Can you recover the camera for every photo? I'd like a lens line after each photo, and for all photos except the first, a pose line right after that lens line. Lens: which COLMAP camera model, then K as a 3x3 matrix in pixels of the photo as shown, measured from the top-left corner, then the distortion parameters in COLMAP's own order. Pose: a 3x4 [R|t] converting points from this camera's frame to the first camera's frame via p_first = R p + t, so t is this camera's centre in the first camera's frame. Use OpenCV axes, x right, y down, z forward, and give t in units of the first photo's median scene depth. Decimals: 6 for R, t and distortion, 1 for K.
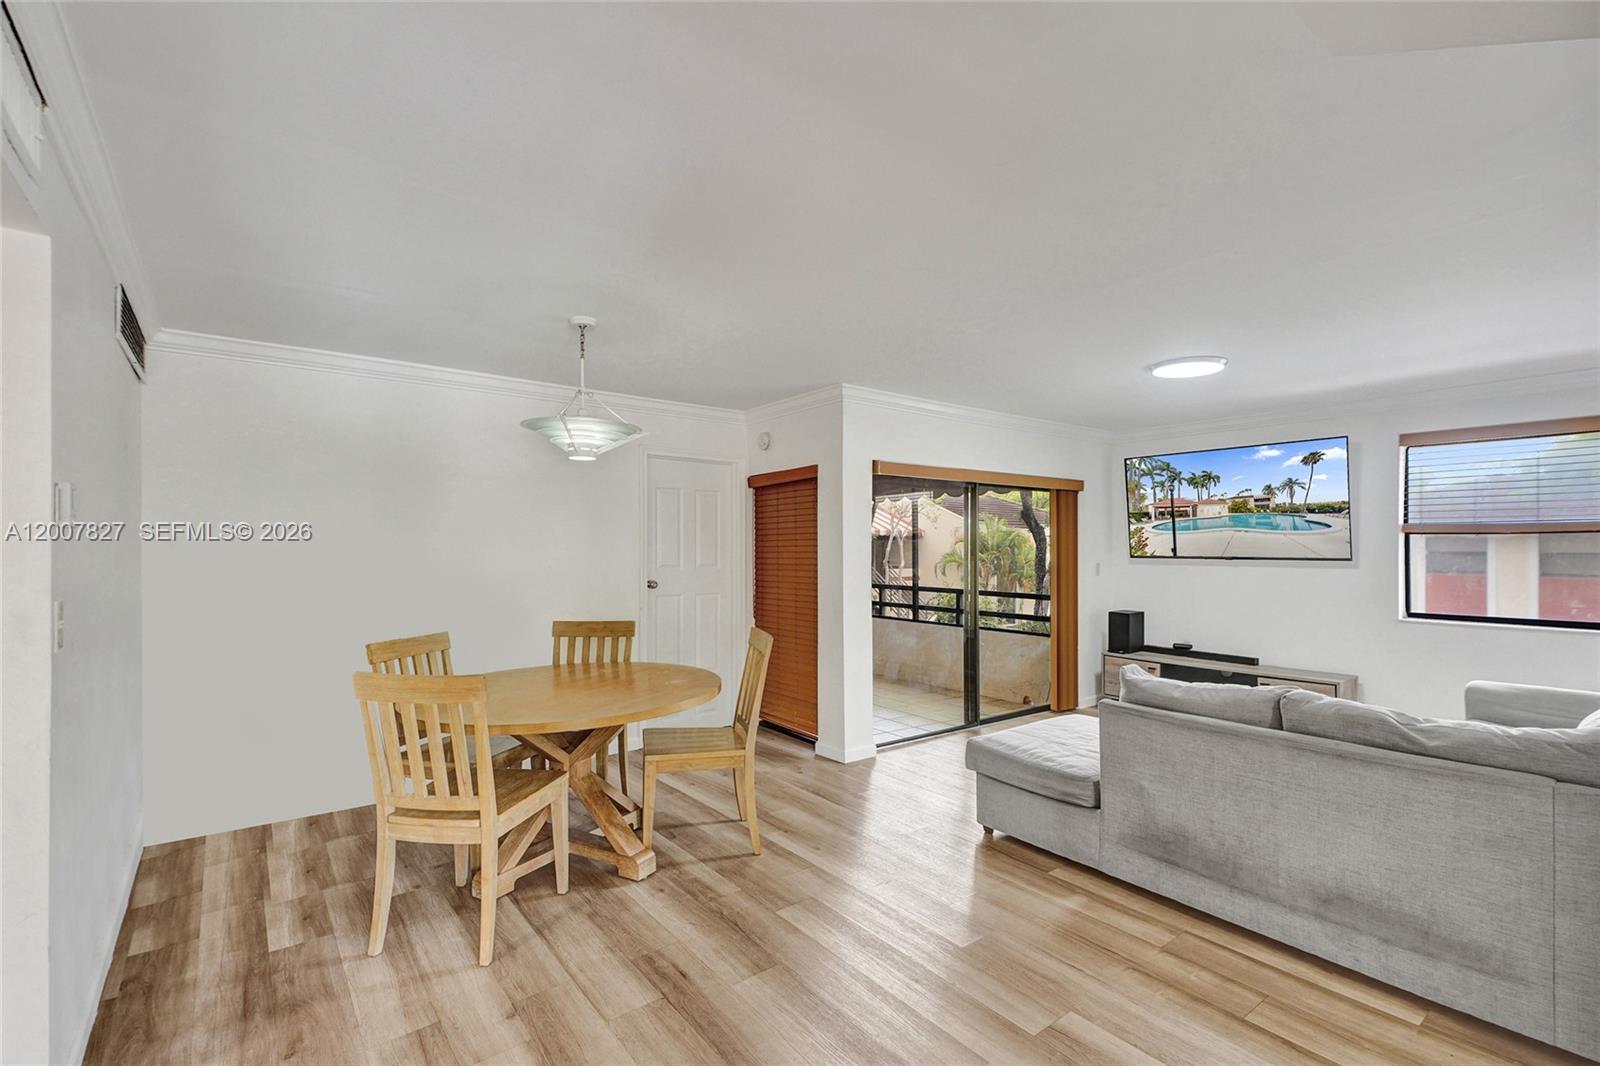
lens RADIAL K [[731.2, 0, 785.0], [0, 731.2, 553.7], [0, 0, 1]] dist [0.053921, -0.018554]
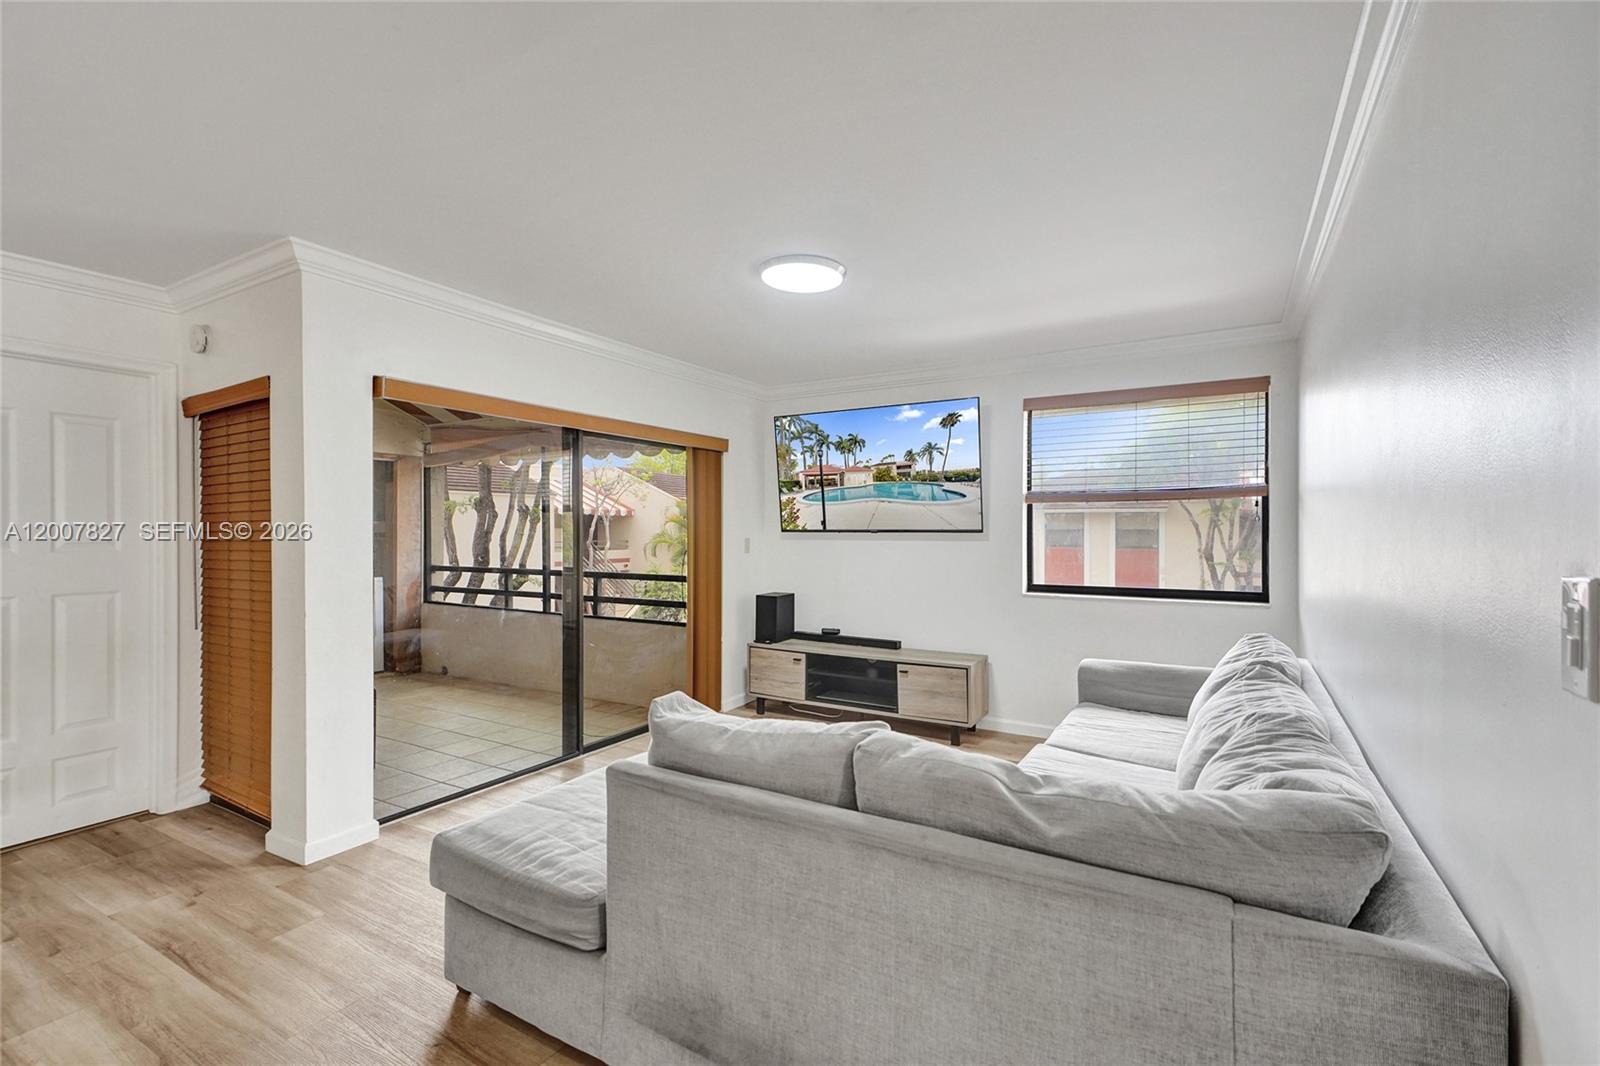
lens RADIAL K [[703.0, 0, 794.5], [0, 703.0, 556.2], [0, 0, 1]] dist [0.093798, -0.037027]
pose [[0.933579, -0.014833, 0.358065, 0.205950], [0.004768, 0.999569, 0.028975, 0.010684], [-0.358340, -0.025343, 0.933247, 0.241993]]
